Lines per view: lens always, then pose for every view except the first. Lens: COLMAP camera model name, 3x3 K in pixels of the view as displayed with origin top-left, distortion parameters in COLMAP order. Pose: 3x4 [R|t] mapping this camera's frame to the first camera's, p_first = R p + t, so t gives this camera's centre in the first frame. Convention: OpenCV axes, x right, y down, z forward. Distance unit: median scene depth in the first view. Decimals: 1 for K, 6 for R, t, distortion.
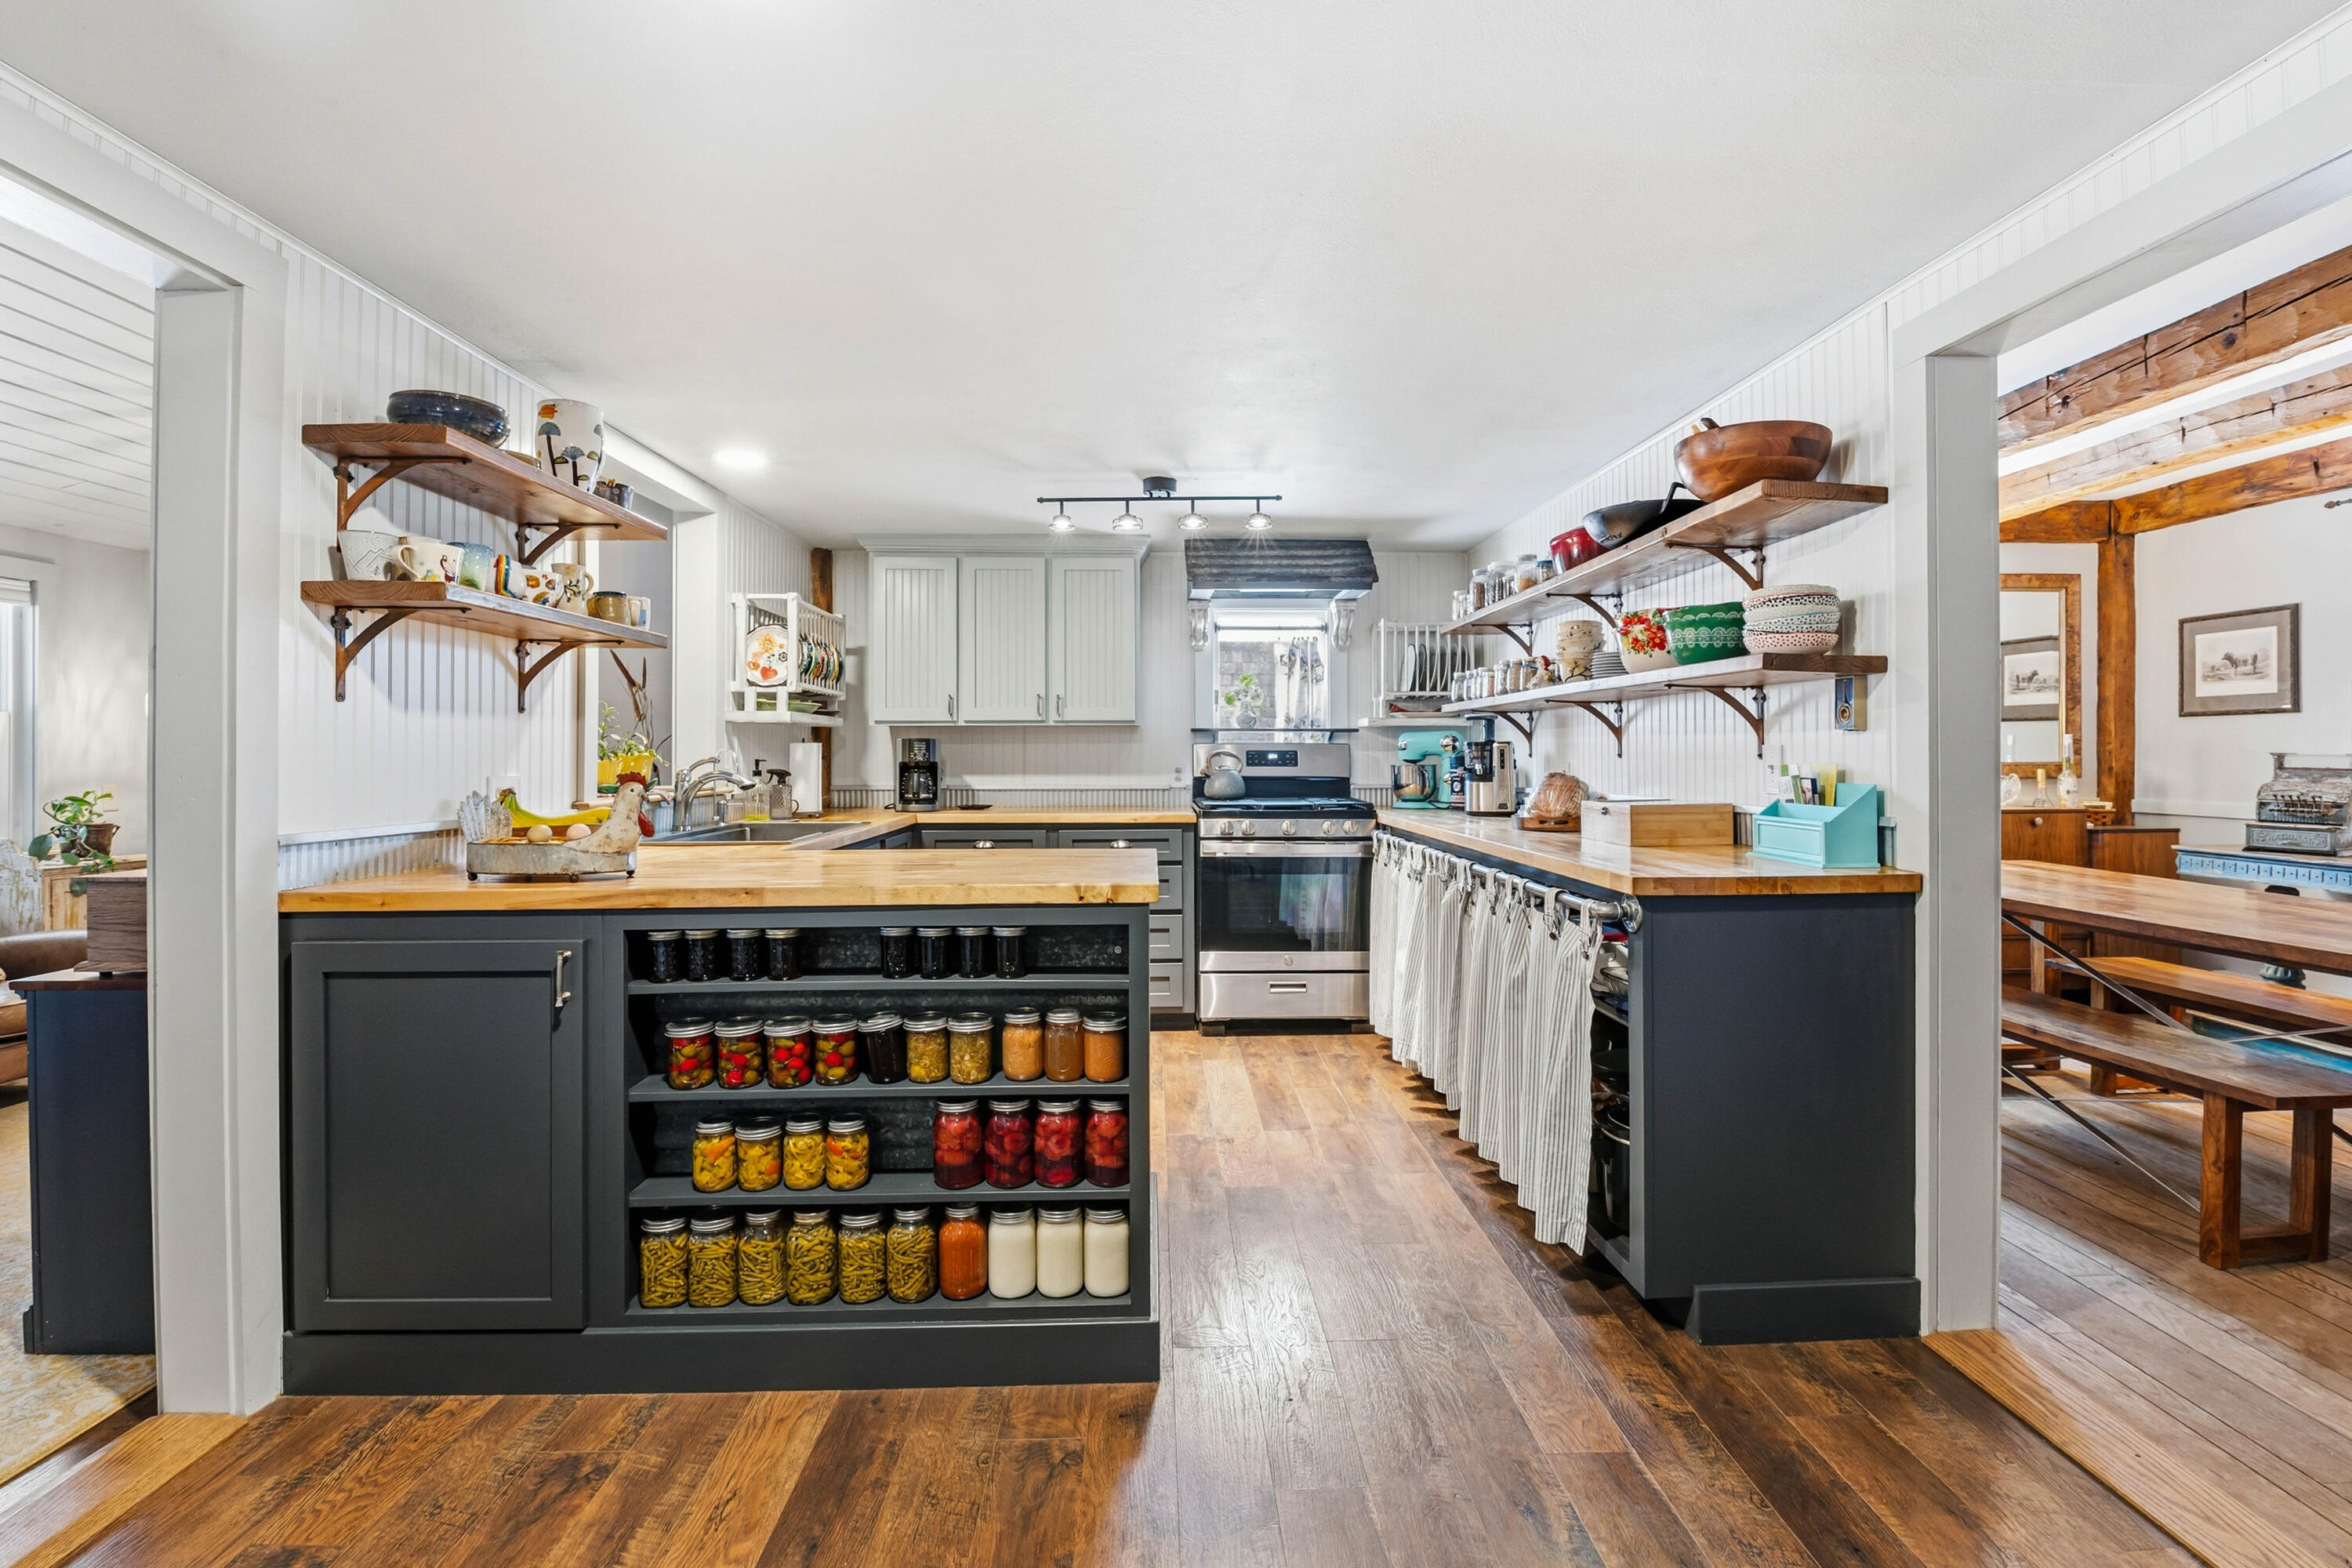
lens RADIAL K [[1035.1, 0, 1215.7], [0, 1035.1, 750.6], [0, 0, 1]] dist [-0.006319, -0.006620]
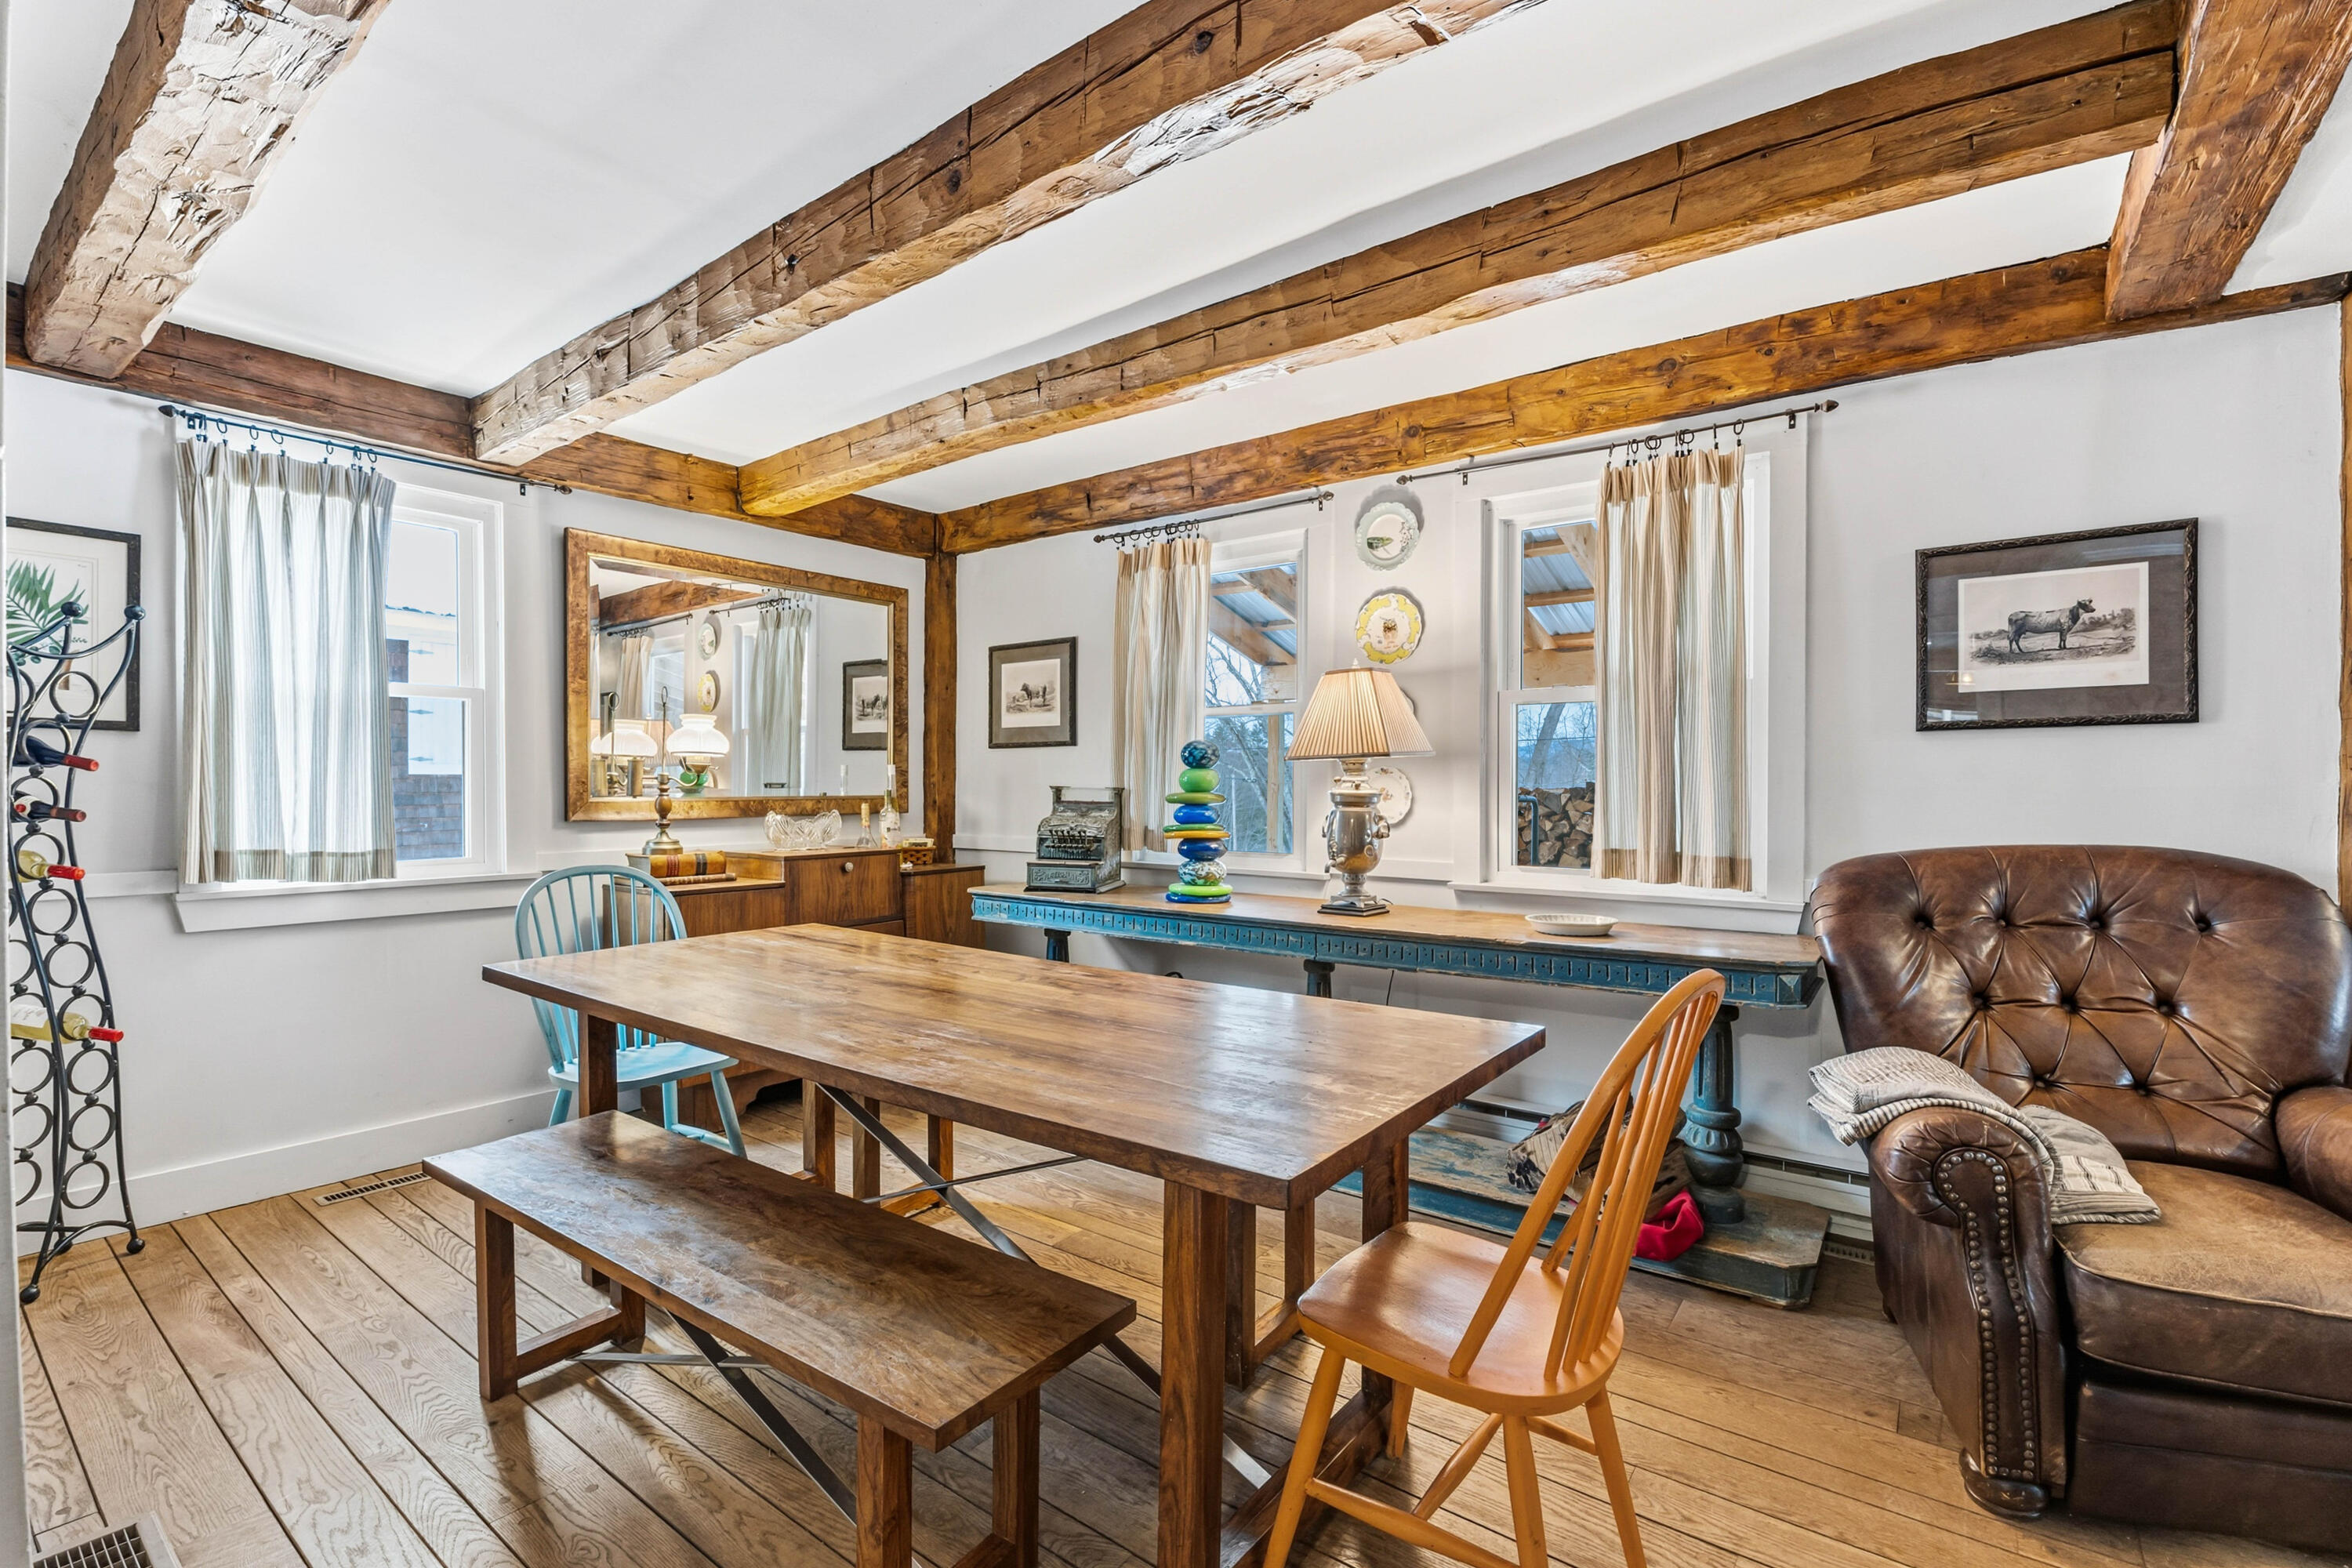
lens RADIAL K [[1035.1, 0, 1174.9], [0, 1035.1, 790.8], [0, 0, 1]] dist [-0.006319, -0.006620]
pose [[0.640919, -0.002358, 0.767605, 0.333887], [-0.004265, 0.999969, 0.006633, -0.000068], [-0.767597, -0.007525, 0.640889, 0.263262]]
